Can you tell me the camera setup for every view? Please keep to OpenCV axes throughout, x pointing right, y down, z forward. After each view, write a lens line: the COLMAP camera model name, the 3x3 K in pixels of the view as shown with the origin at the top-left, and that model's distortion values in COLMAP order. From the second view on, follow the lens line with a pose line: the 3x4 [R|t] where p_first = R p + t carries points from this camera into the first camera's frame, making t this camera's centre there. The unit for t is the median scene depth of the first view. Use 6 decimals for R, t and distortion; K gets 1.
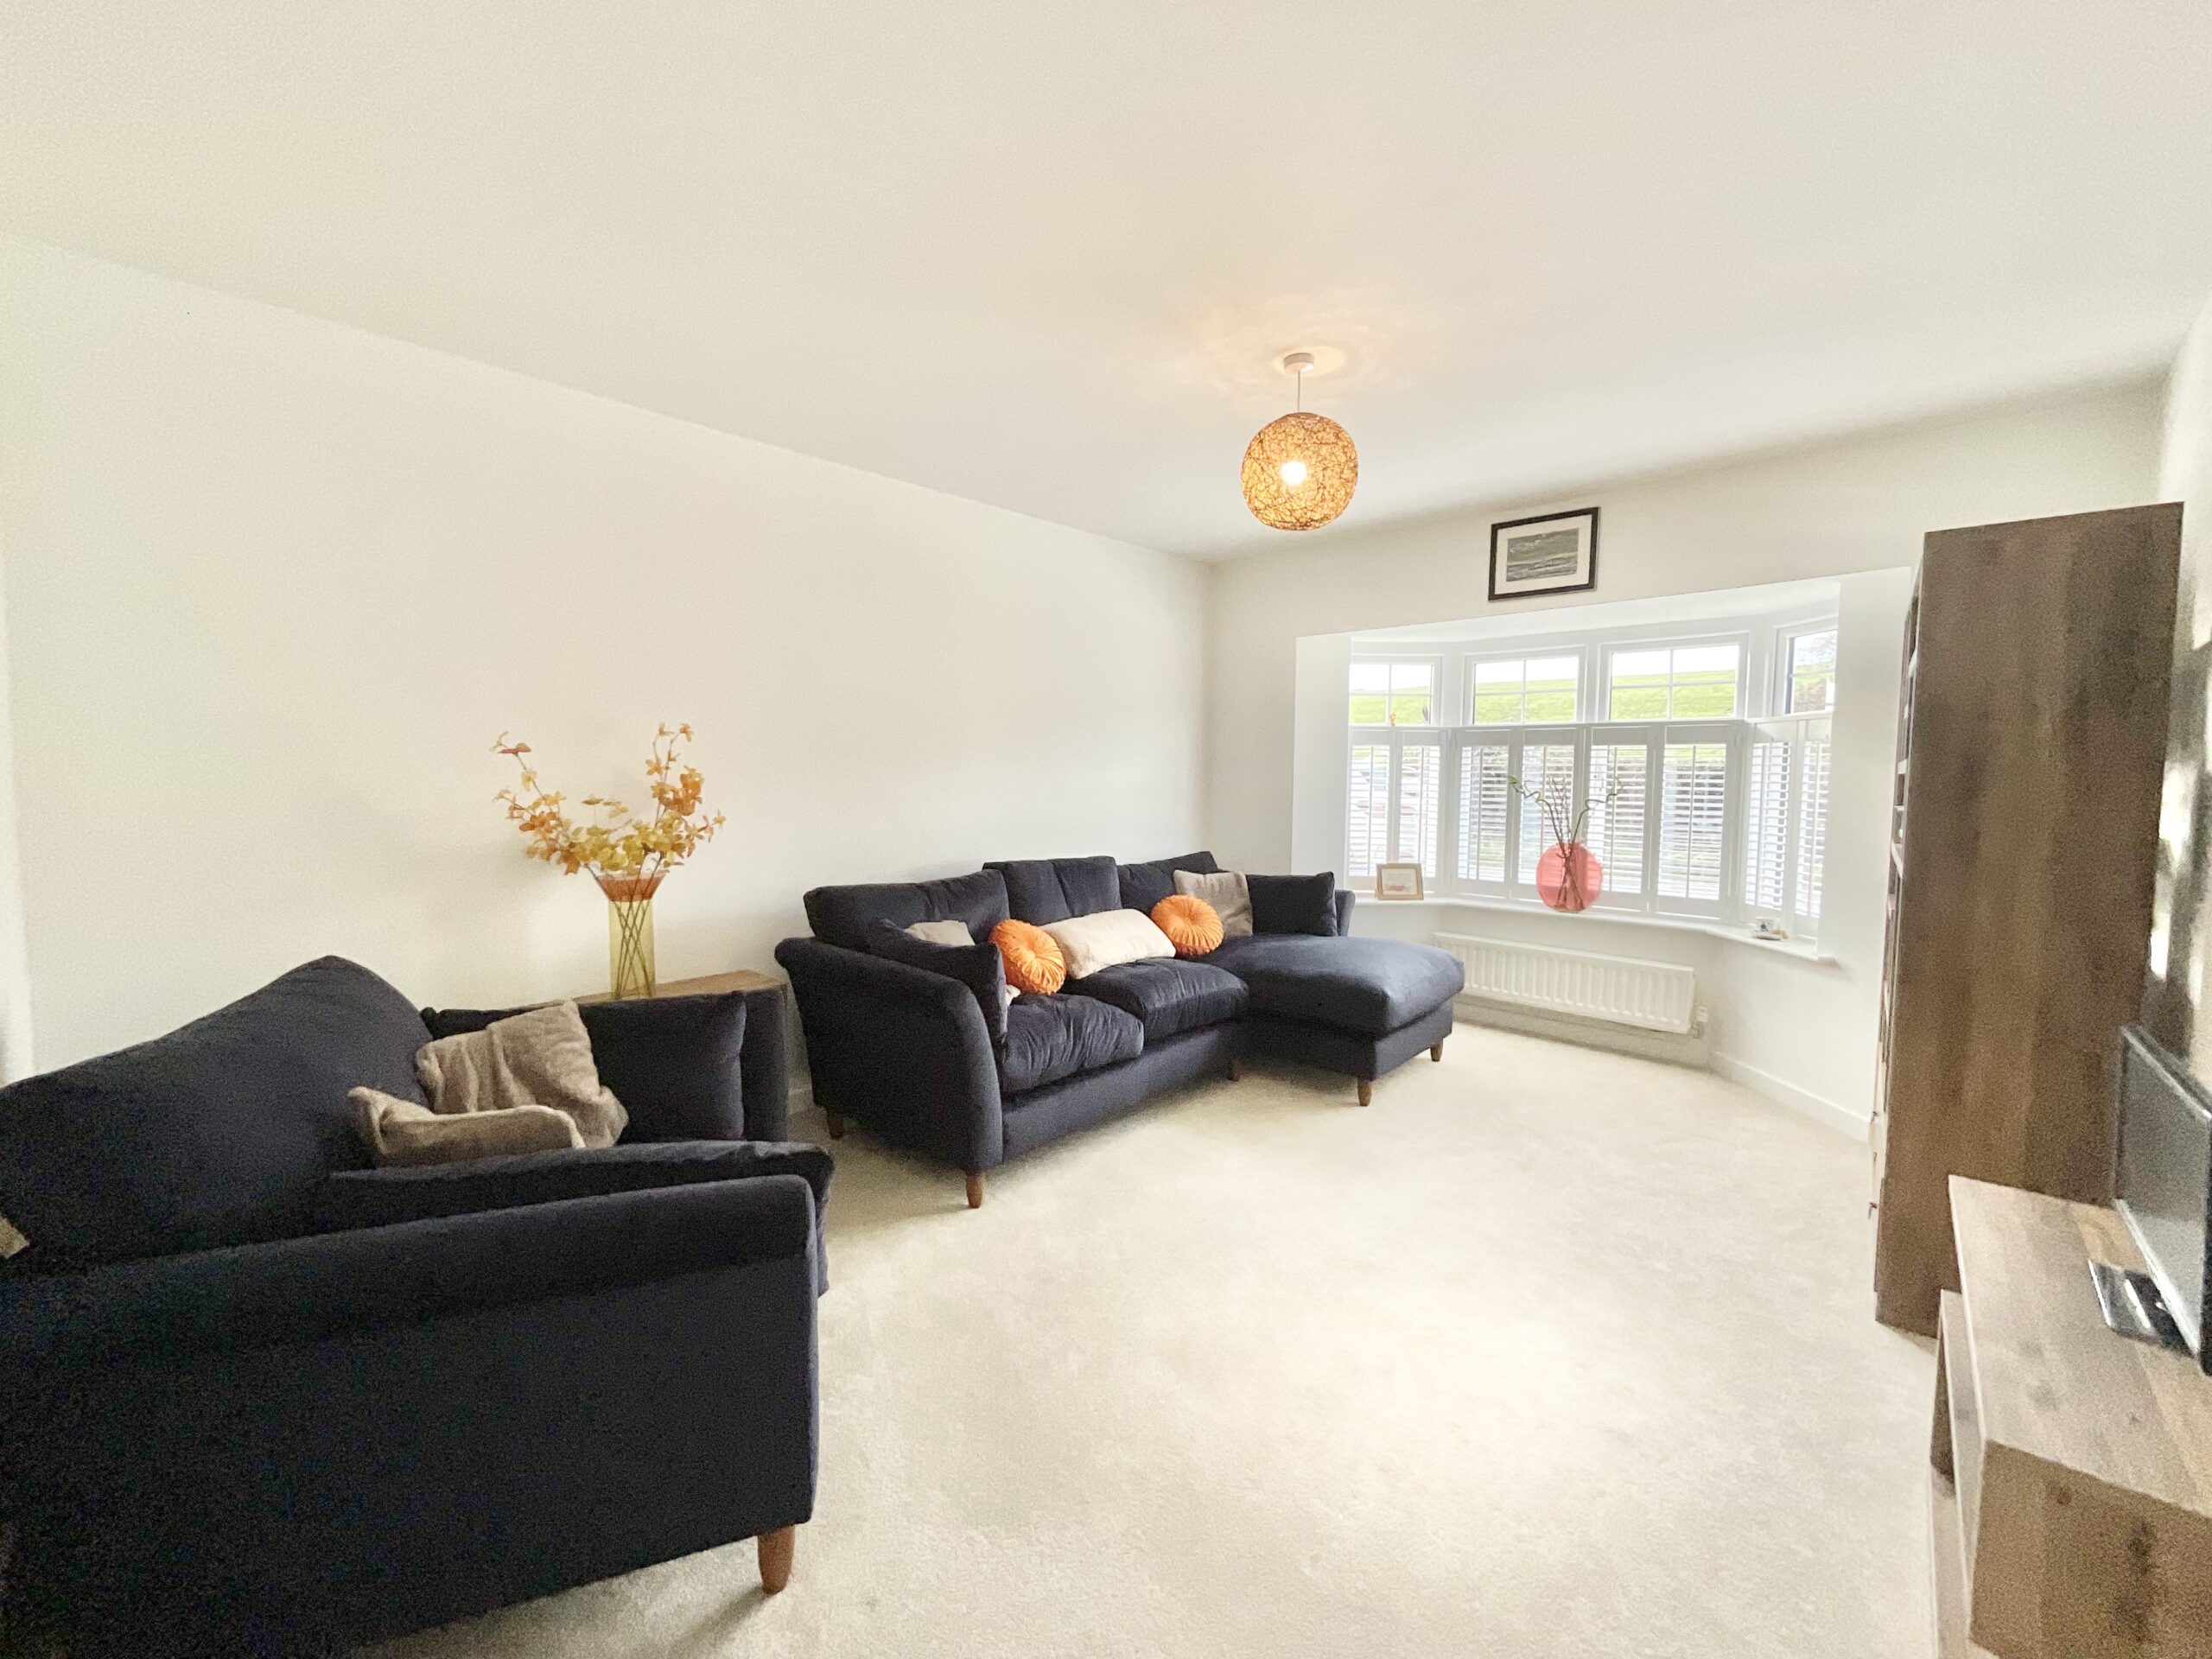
lens RADIAL K [[896.4, 0, 1105.1], [0, 896.4, 824.9], [0, 0, 1]] dist [-0.002313, -0.001518]
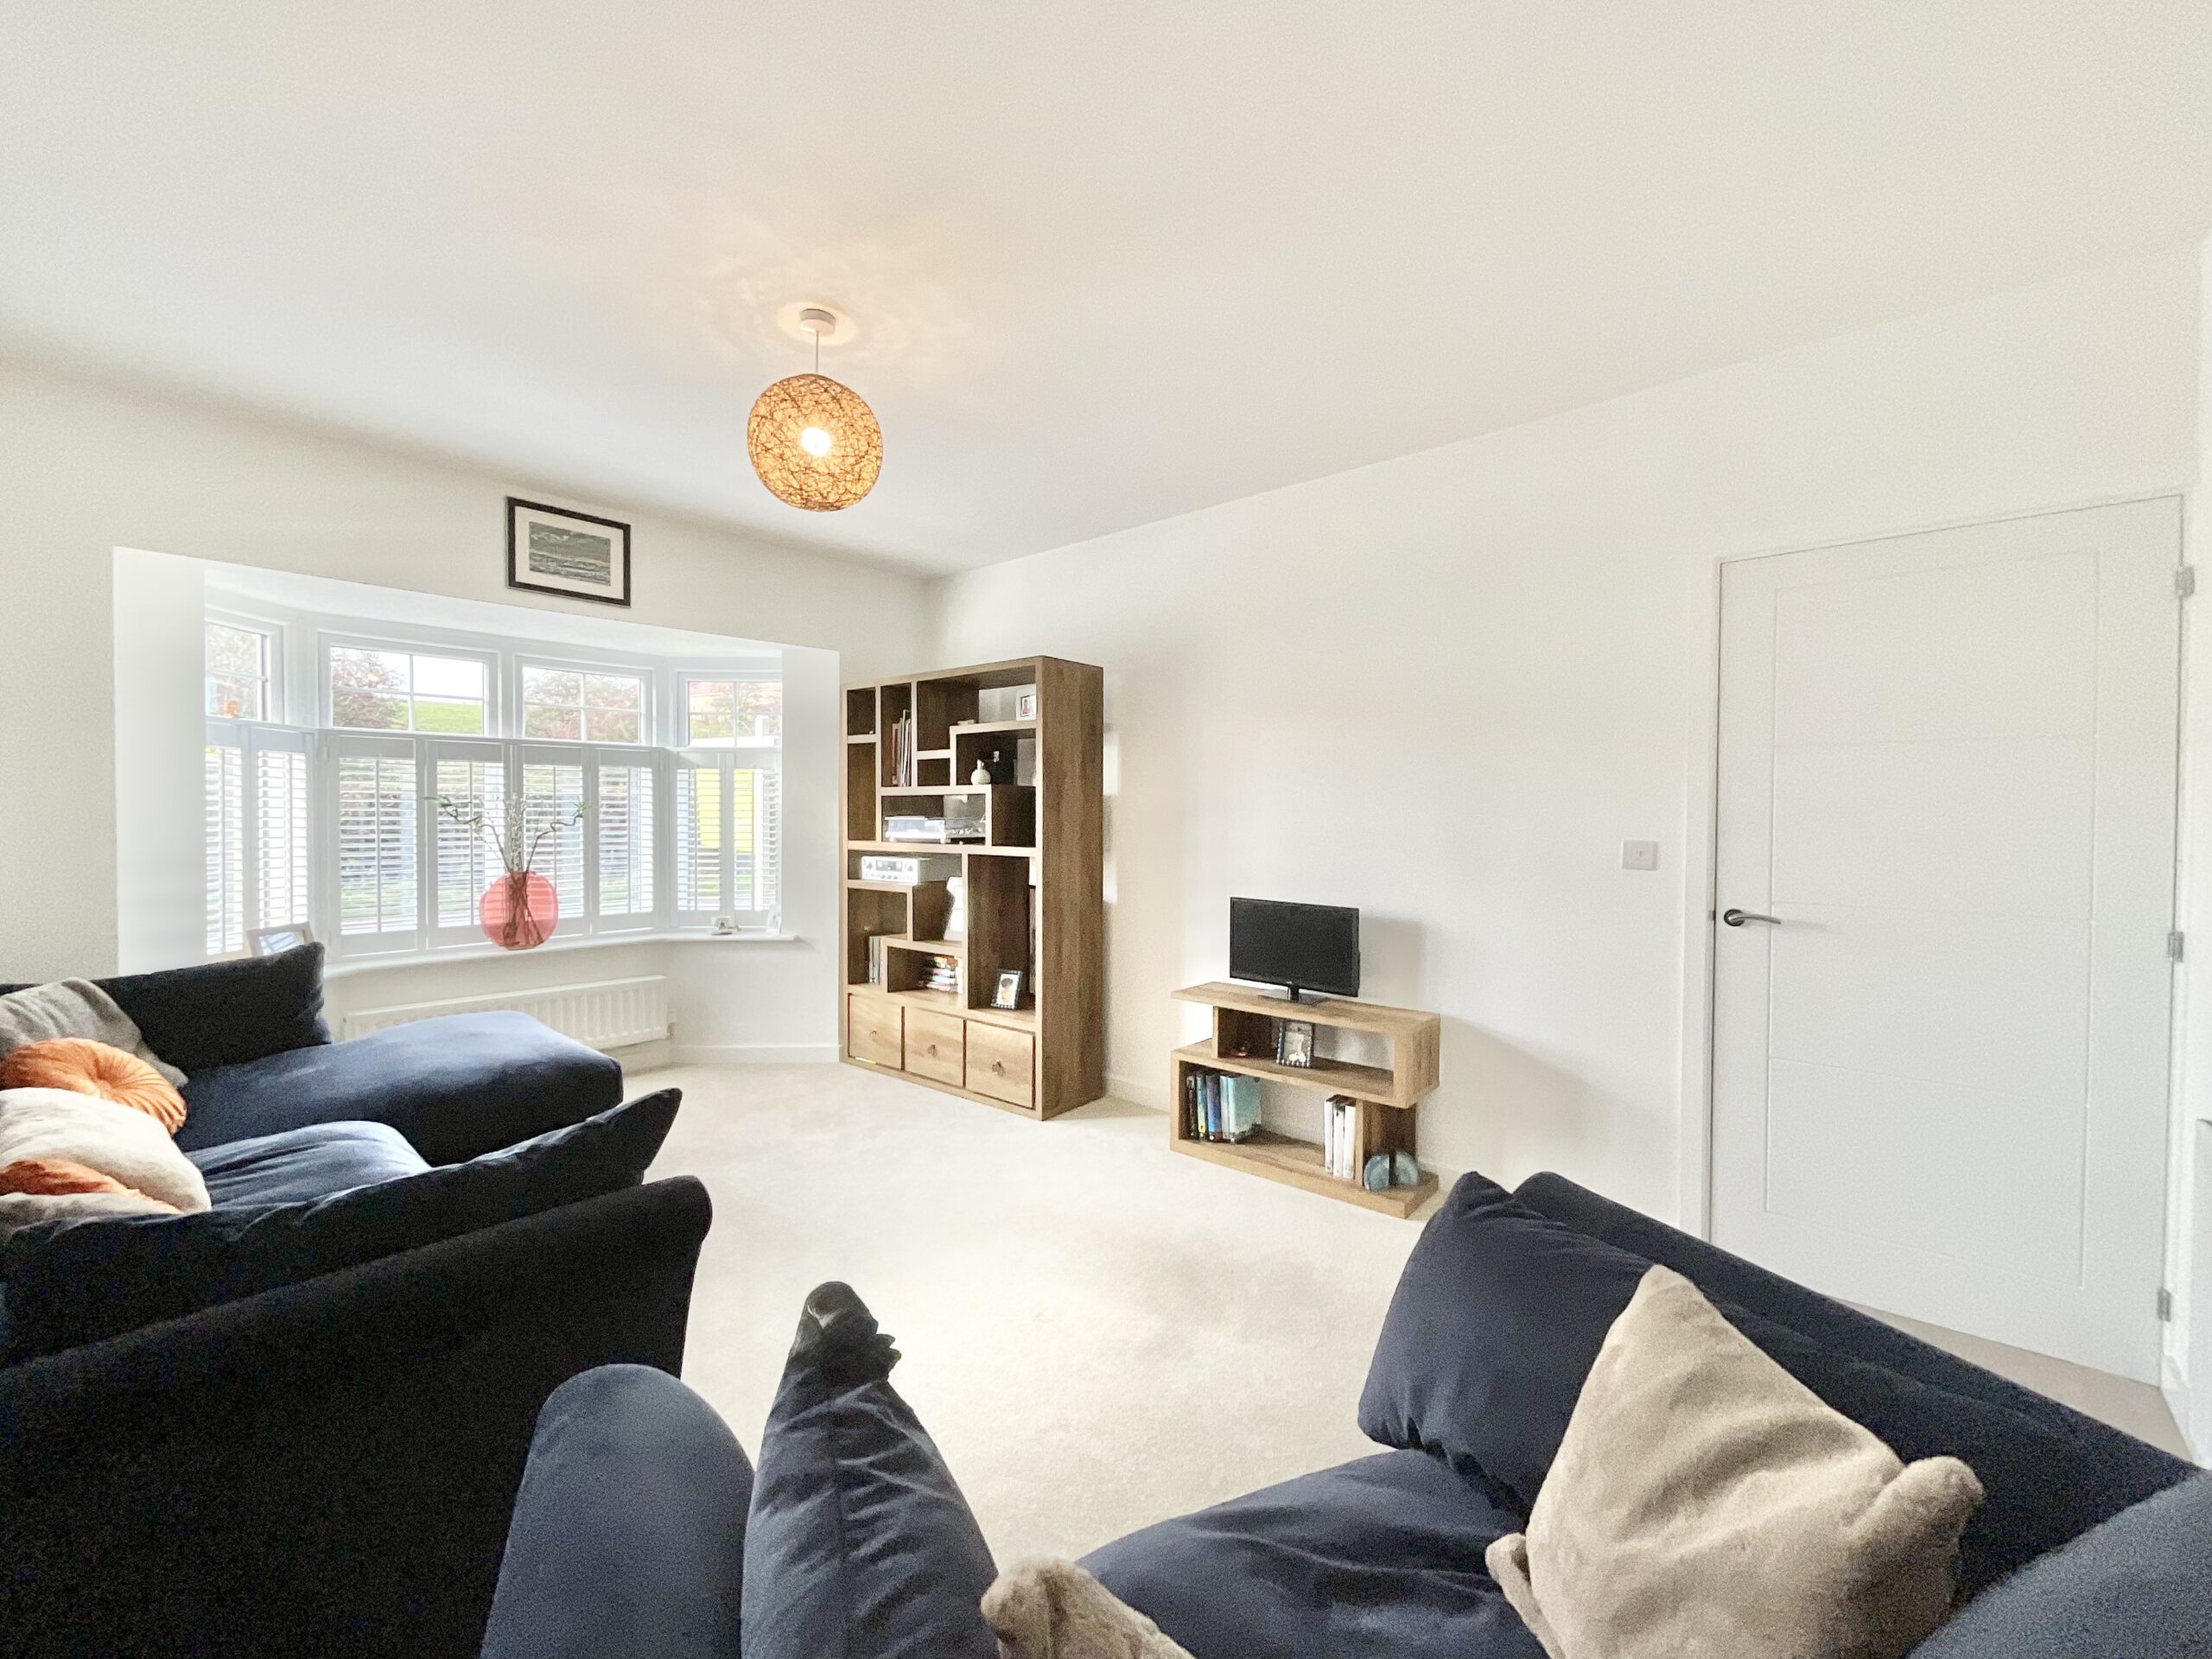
lens RADIAL K [[896.4, 0, 1104.3], [0, 896.4, 828.8], [0, 0, 1]] dist [-0.002313, -0.001518]
pose [[-0.002731, -0.029956, 0.999547, -0.417442], [0.056538, 0.997948, 0.030062, -0.018439], [-0.998397, 0.056594, -0.001032, 0.460214]]
